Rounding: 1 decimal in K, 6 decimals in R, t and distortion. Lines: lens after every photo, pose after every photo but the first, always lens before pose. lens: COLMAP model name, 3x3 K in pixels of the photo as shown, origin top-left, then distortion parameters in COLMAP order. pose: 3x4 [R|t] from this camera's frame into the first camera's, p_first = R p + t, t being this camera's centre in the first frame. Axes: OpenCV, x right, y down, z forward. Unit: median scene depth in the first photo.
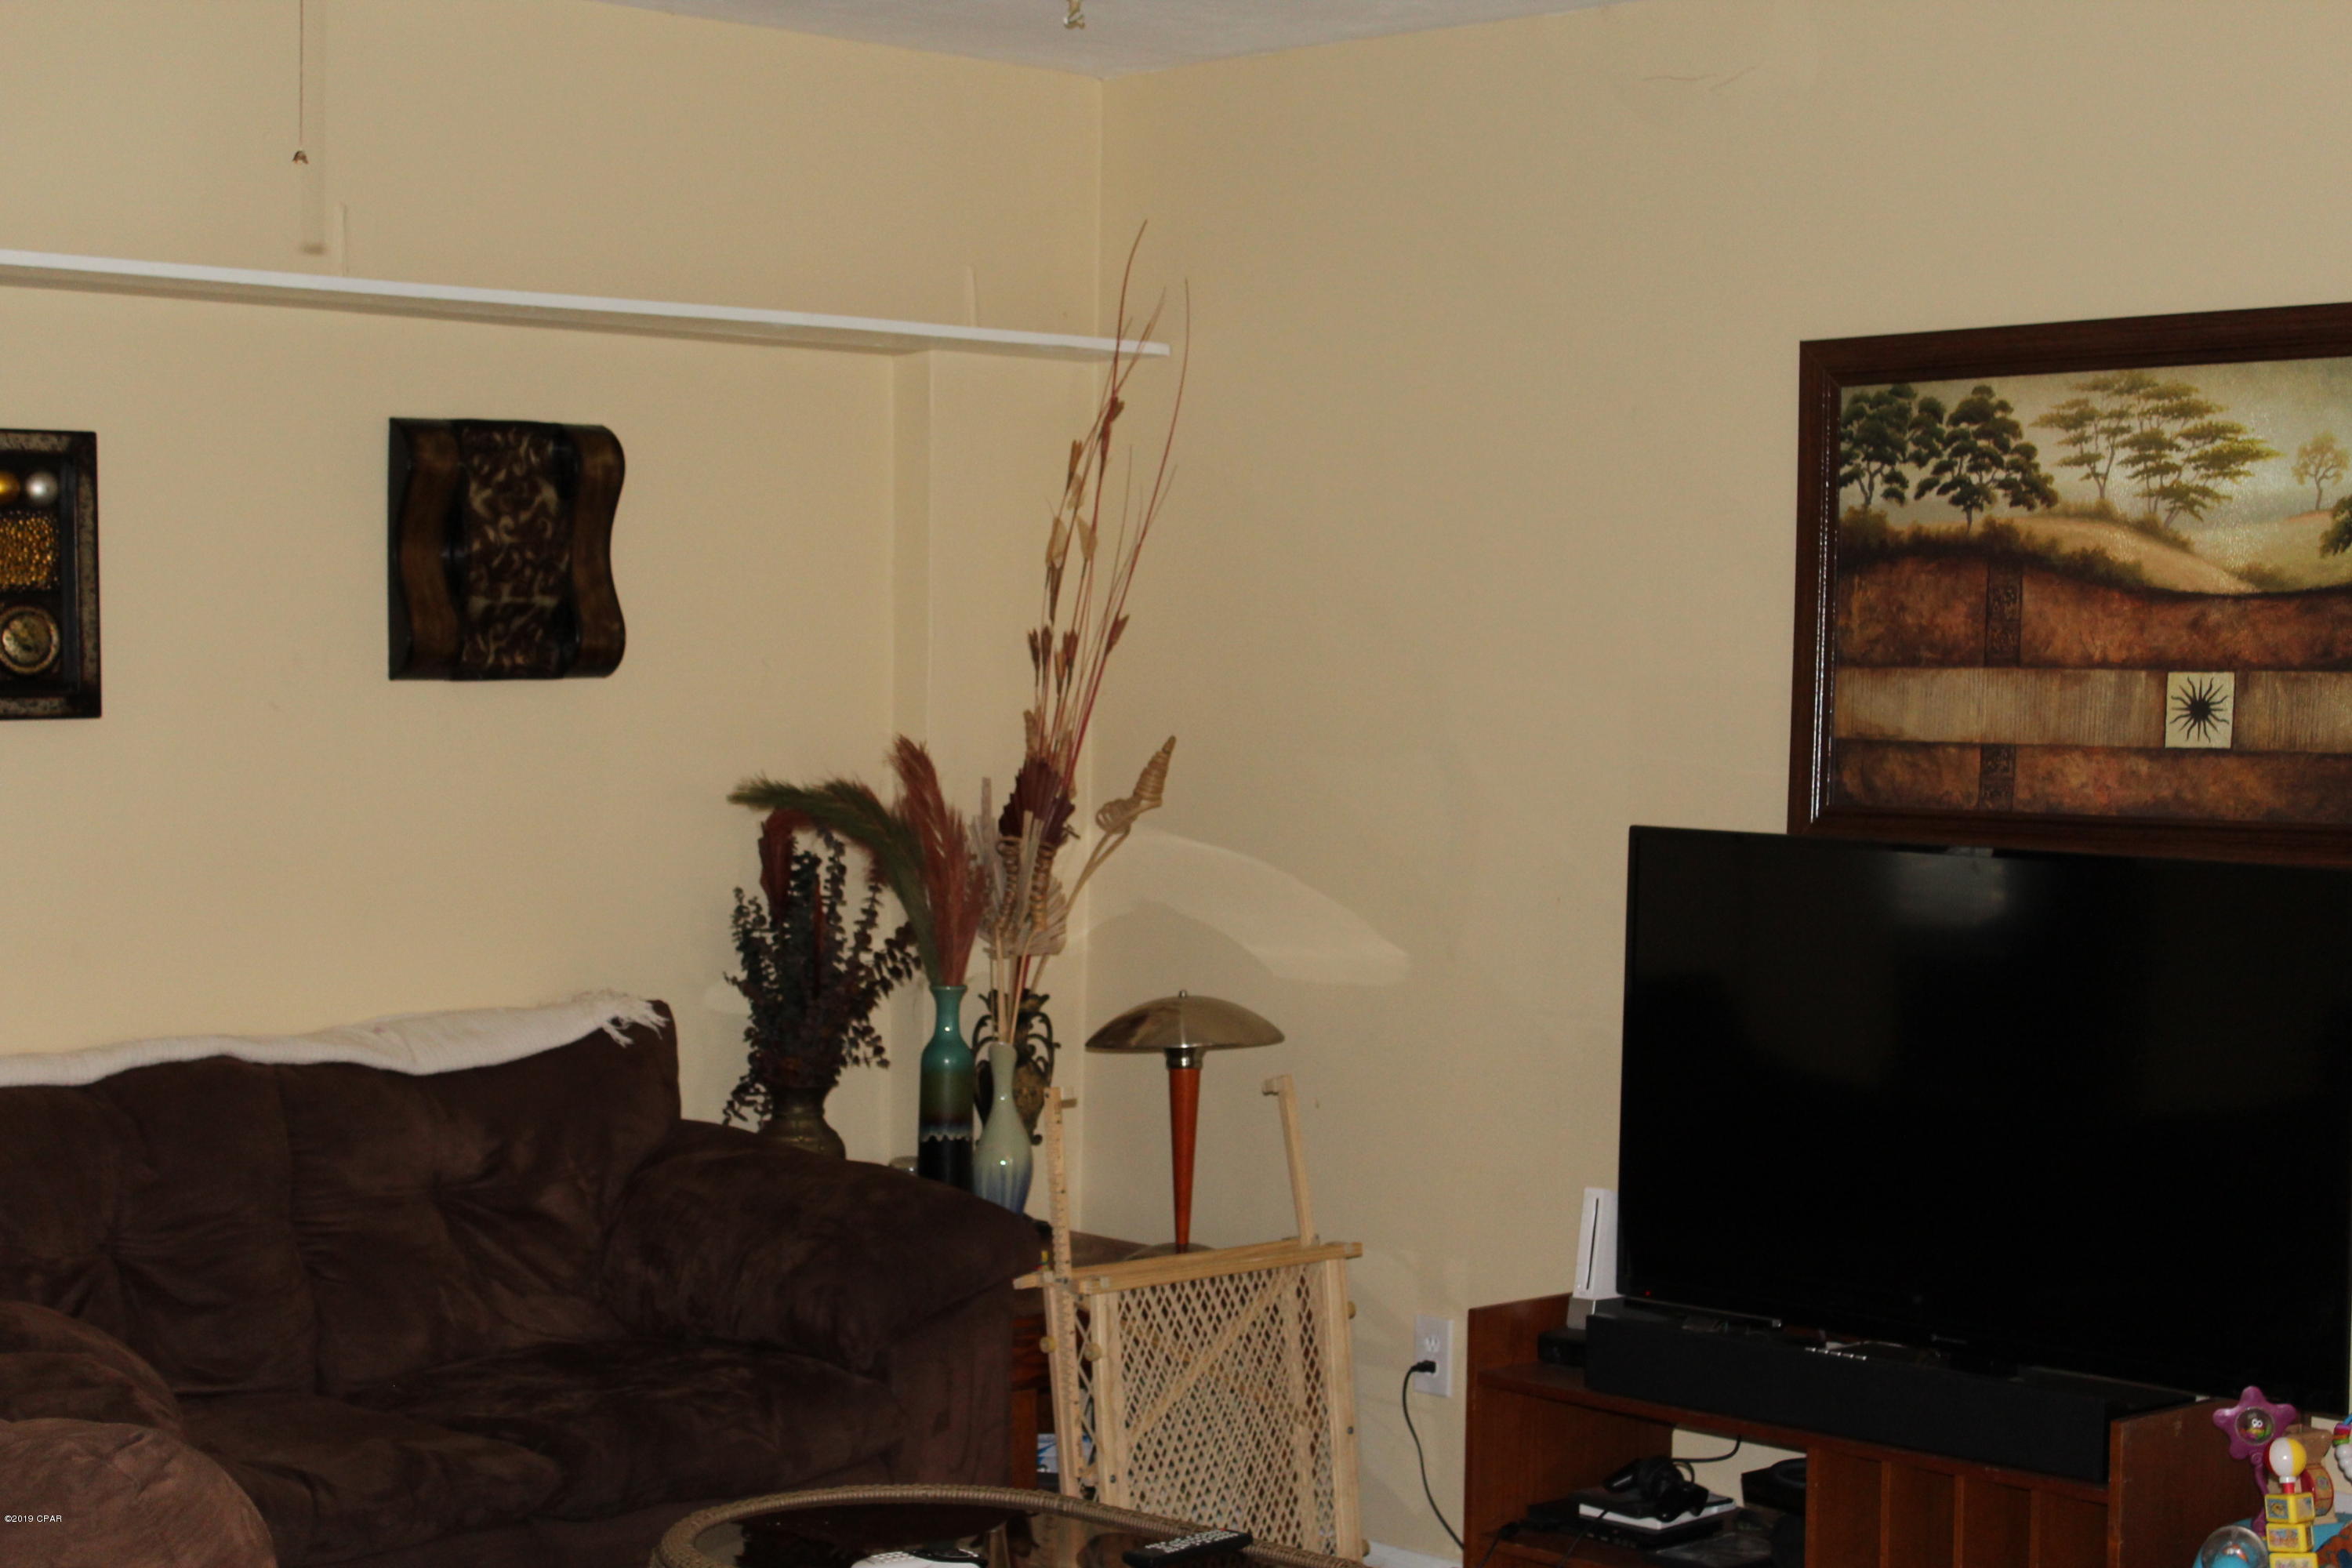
lens RADIAL K [[4005.5, 0, 1120.0], [0, 4005.5, 785.9], [0, 0, 1]] dist [0.018924, 0.087032]
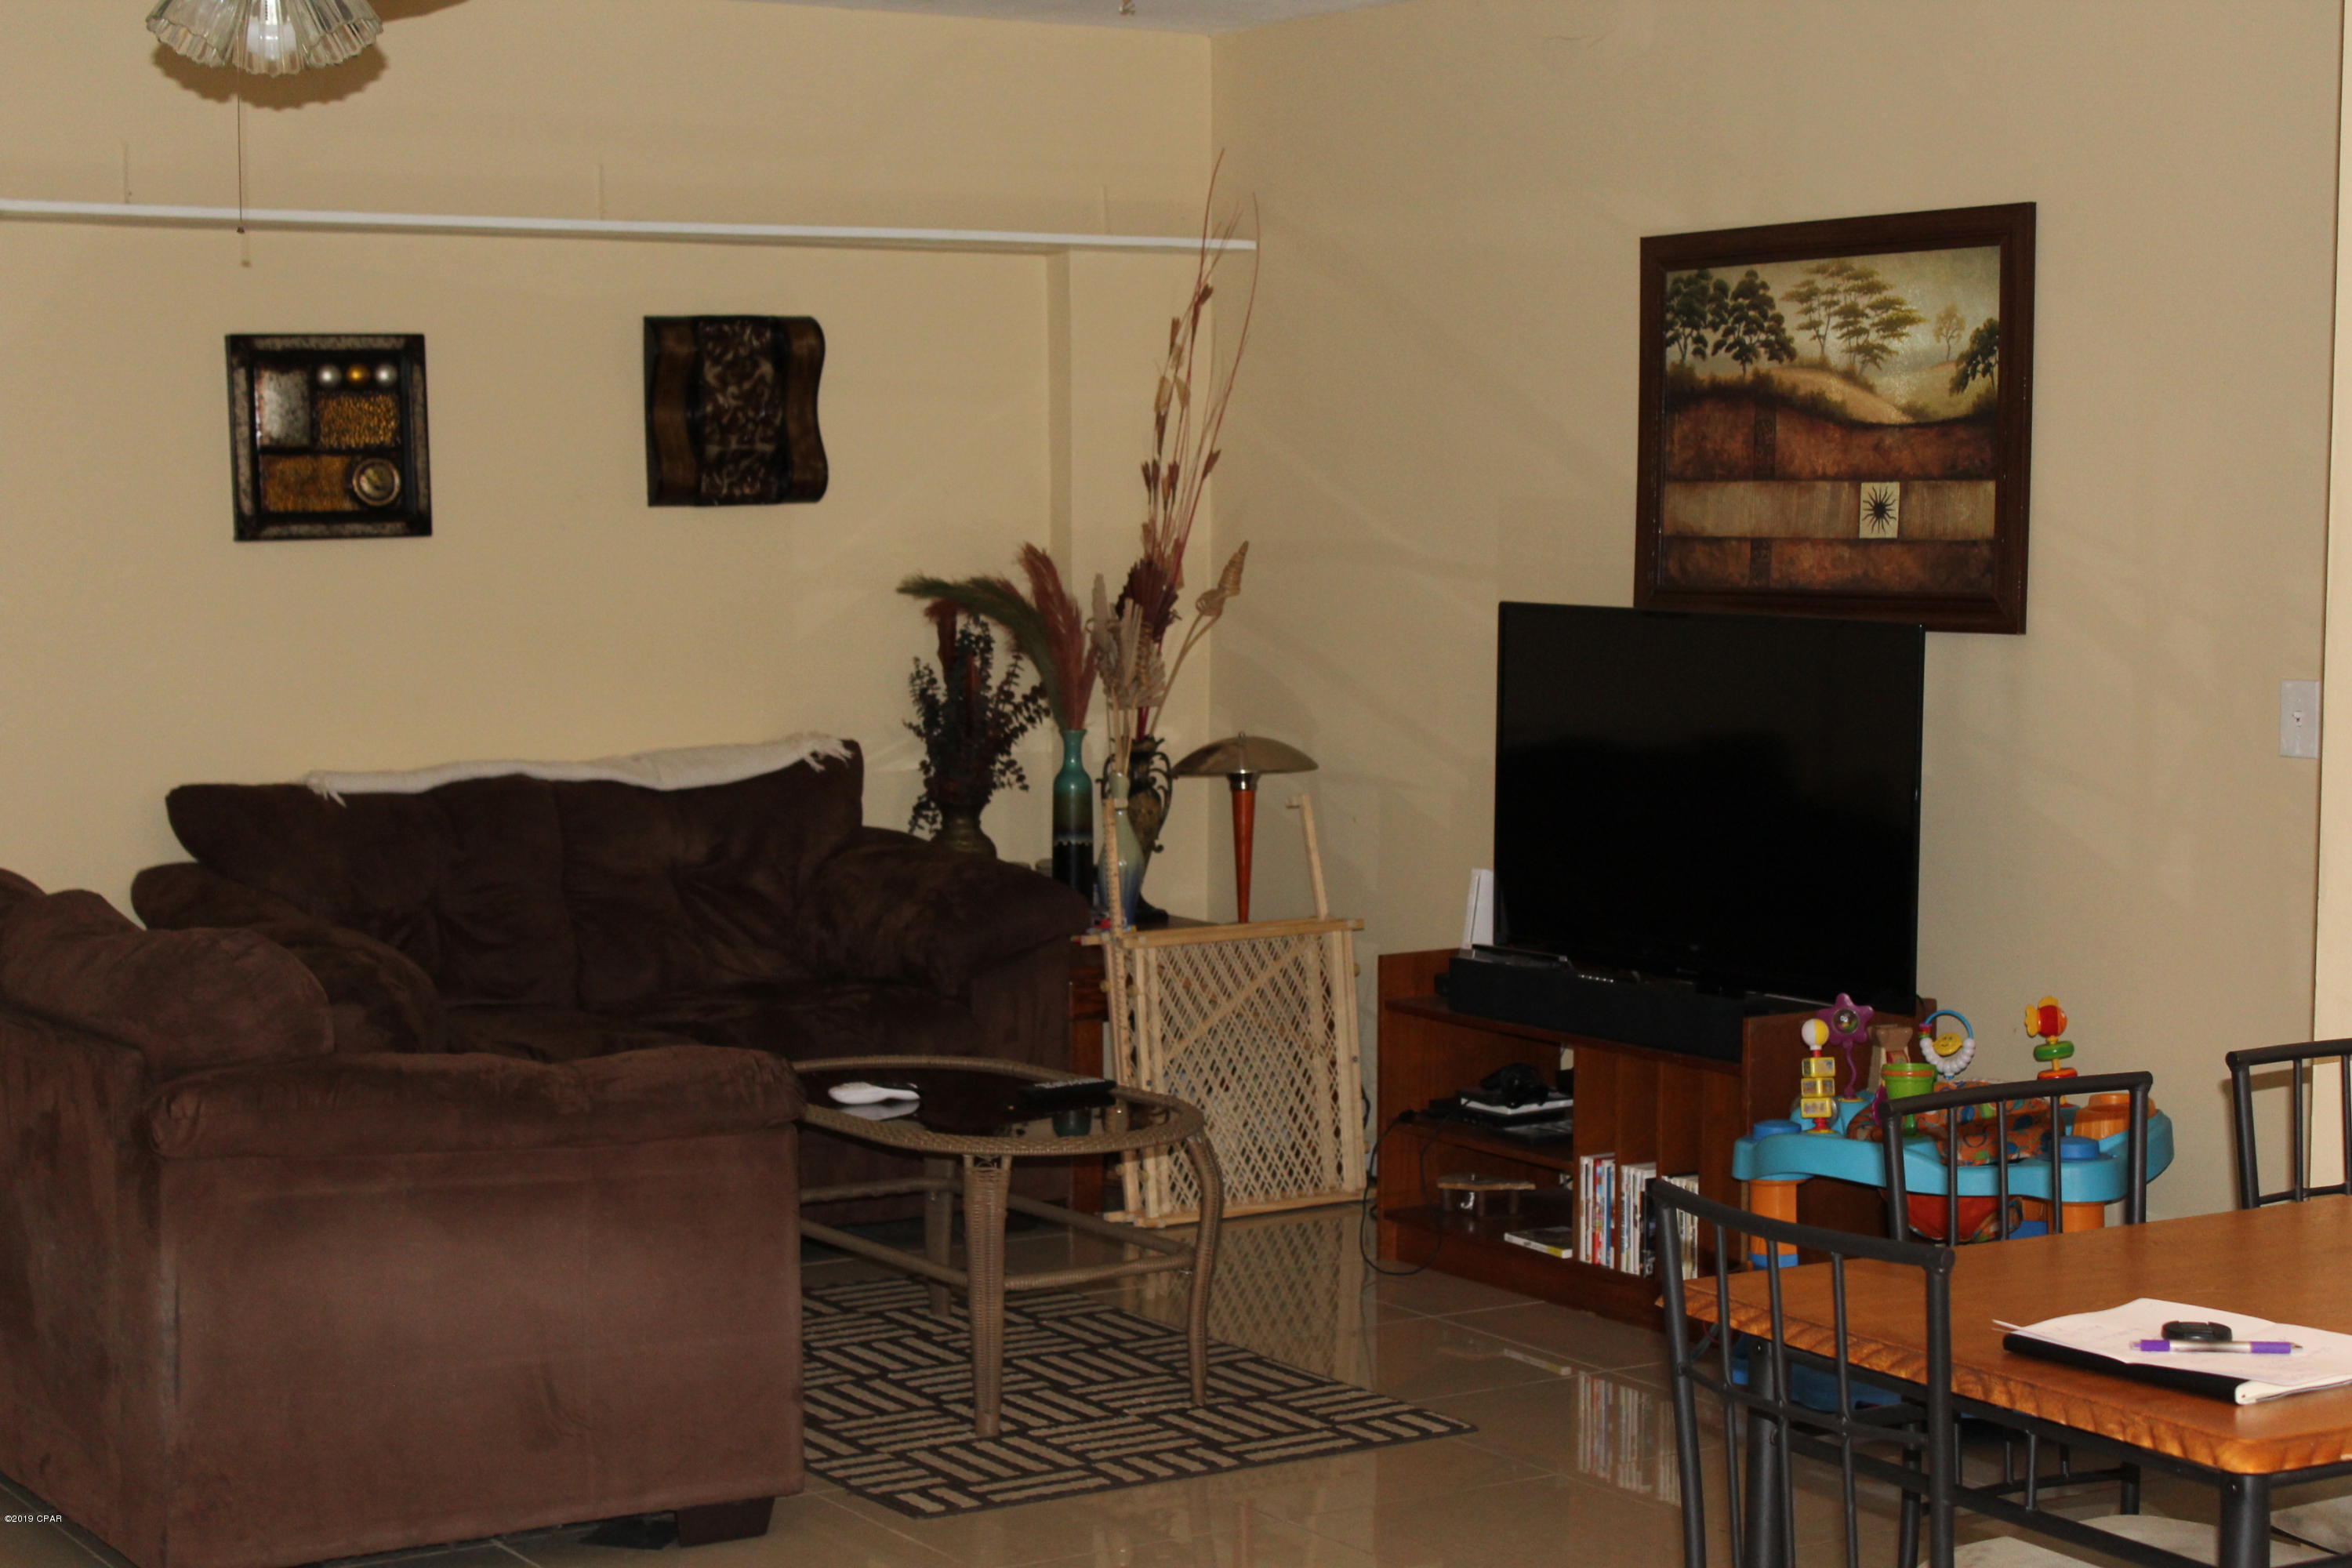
lens RADIAL K [[4005.5, 0, 1120.0], [0, 4005.5, 785.9], [0, 0, 1]] dist [0.018924, 0.087032]
pose [[0.983571, -0.001569, -0.180512, 0.237049], [0.009603, 0.999001, 0.043642, 0.011441], [0.180264, -0.044659, 0.982604, -0.346742]]
